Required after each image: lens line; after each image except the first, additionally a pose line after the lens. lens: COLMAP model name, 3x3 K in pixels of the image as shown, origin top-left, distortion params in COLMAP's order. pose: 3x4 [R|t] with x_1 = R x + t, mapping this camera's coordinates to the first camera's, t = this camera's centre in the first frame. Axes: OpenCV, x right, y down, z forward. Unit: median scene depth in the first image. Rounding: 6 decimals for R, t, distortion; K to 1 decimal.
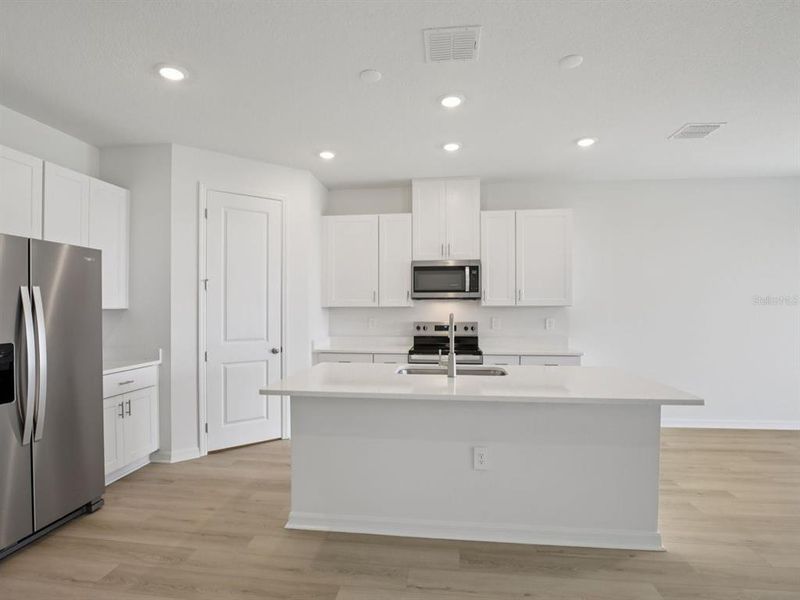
lens RADIAL K [[413.1, 0, 398.7], [0, 413.1, 309.4], [0, 0, 1]] dist [-0.031371, 0.000988]
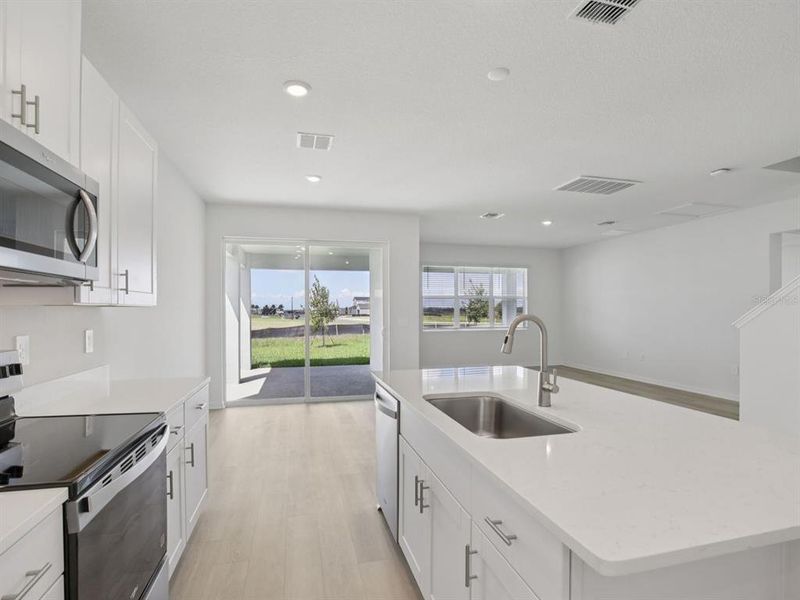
lens RADIAL K [[413.1, 0, 398.7], [0, 413.1, 309.4], [0, 0, 1]] dist [-0.031371, 0.000988]
pose [[-0.348610, 0.002972, 0.937263, -0.250116], [0.009300, 0.999957, 0.000289, -0.000503], [-0.937222, 0.008817, -0.348623, 0.867328]]
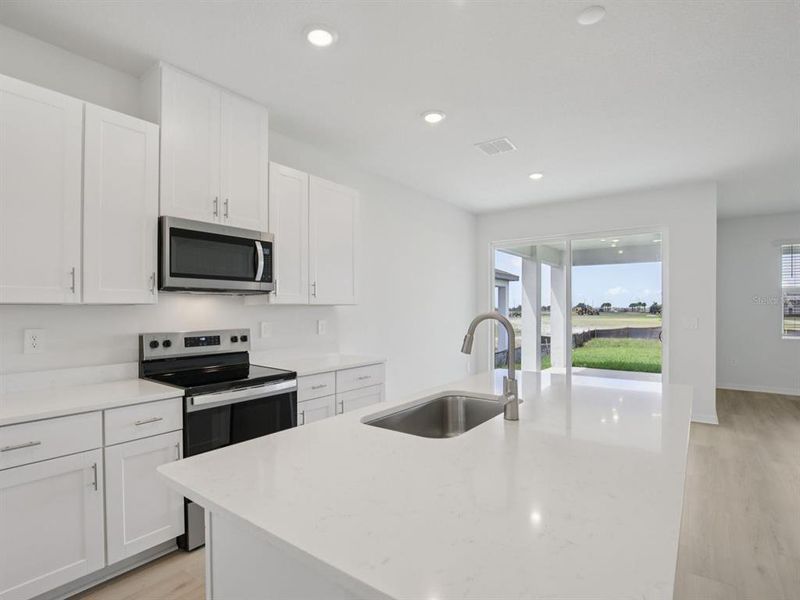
lens RADIAL K [[413.1, 0, 398.7], [0, 413.1, 309.4], [0, 0, 1]] dist [-0.031371, 0.000988]
pose [[0.500781, -0.001193, 0.865573, -0.270114], [0.007014, 0.999972, -0.002680, 0.003999], [-0.865545, 0.007414, 0.500776, 0.496721]]
